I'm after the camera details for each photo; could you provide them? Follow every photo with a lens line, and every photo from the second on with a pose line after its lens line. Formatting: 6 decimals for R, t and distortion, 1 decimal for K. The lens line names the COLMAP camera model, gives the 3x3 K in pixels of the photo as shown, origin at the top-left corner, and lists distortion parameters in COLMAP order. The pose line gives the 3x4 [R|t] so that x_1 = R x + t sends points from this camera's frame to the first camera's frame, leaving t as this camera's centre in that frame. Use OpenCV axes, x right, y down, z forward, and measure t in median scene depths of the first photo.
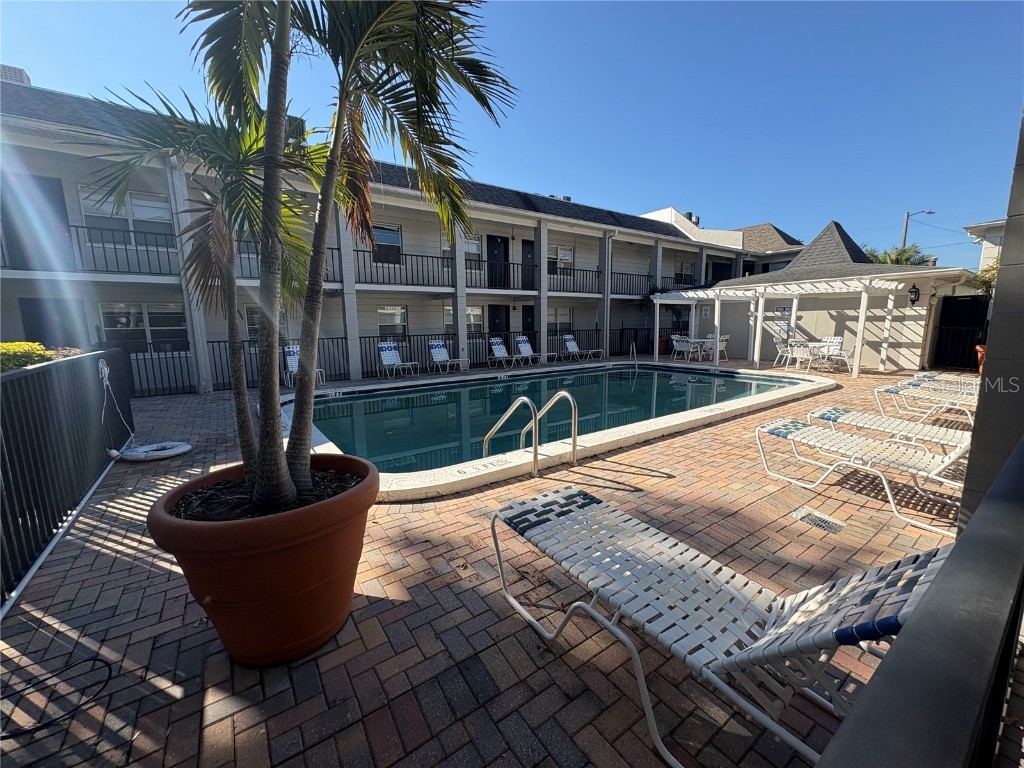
lens RADIAL K [[406.9, 0, 510.8], [0, 406.9, 383.5], [0, 0, 1]] dist [-0.001488, 0.000281]
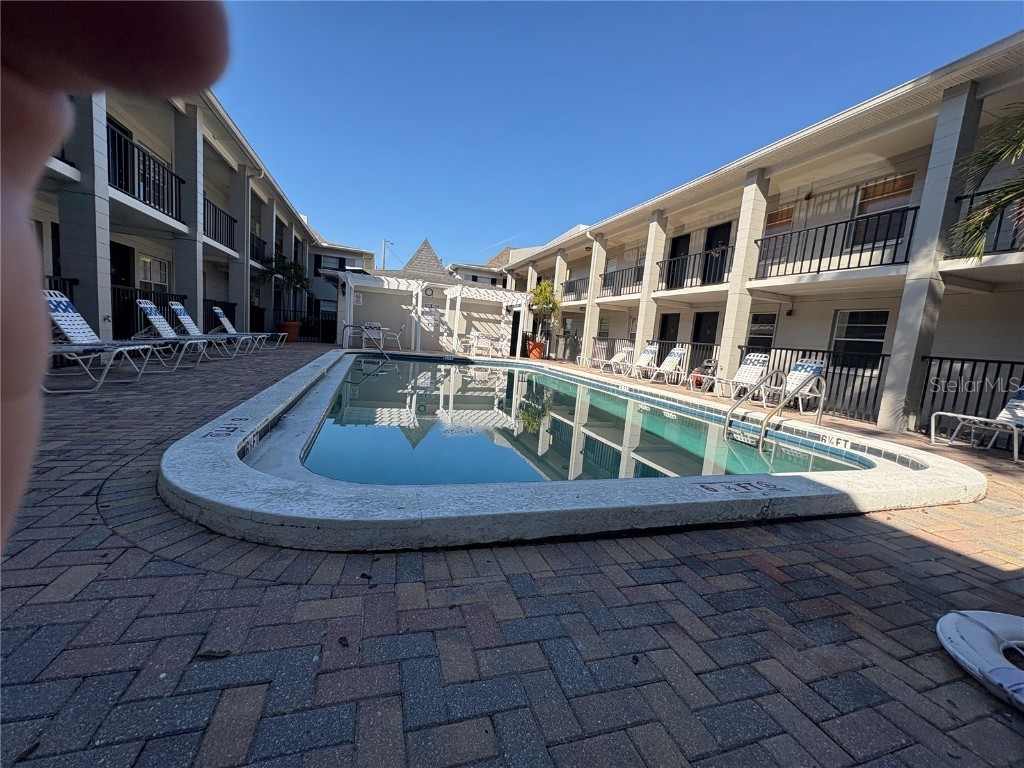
lens RADIAL K [[406.9, 0, 510.9], [0, 406.9, 385.3], [0, 0, 1]] dist [-0.001488, 0.000281]
pose [[0.282957, -0.065490, 0.956894, -0.461313], [0.054356, 0.997158, 0.052172, -0.003679], [-0.957591, 0.037251, 0.285712, 0.500977]]
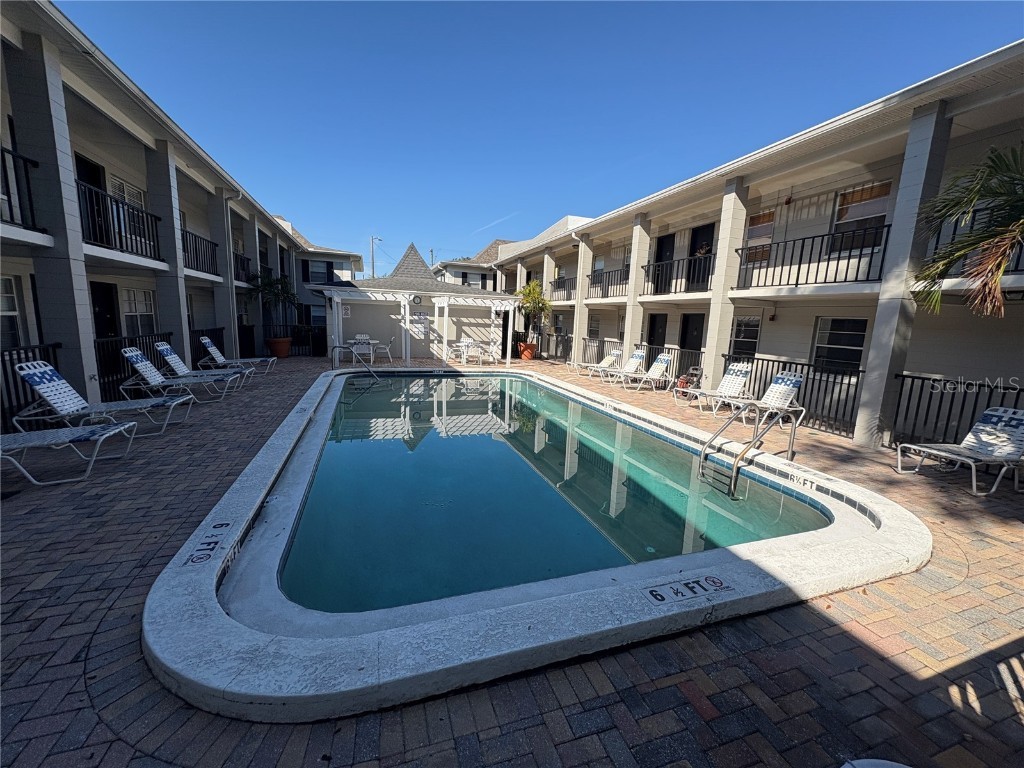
lens RADIAL K [[406.9, 0, 510.7], [0, 406.9, 385.1], [0, 0, 1]] dist [-0.001488, 0.000281]
pose [[0.276858, -0.117632, 0.953684, -0.459344], [0.100535, 0.990578, 0.092997, -0.068543], [-0.955637, 0.070131, 0.286075, 0.474342]]
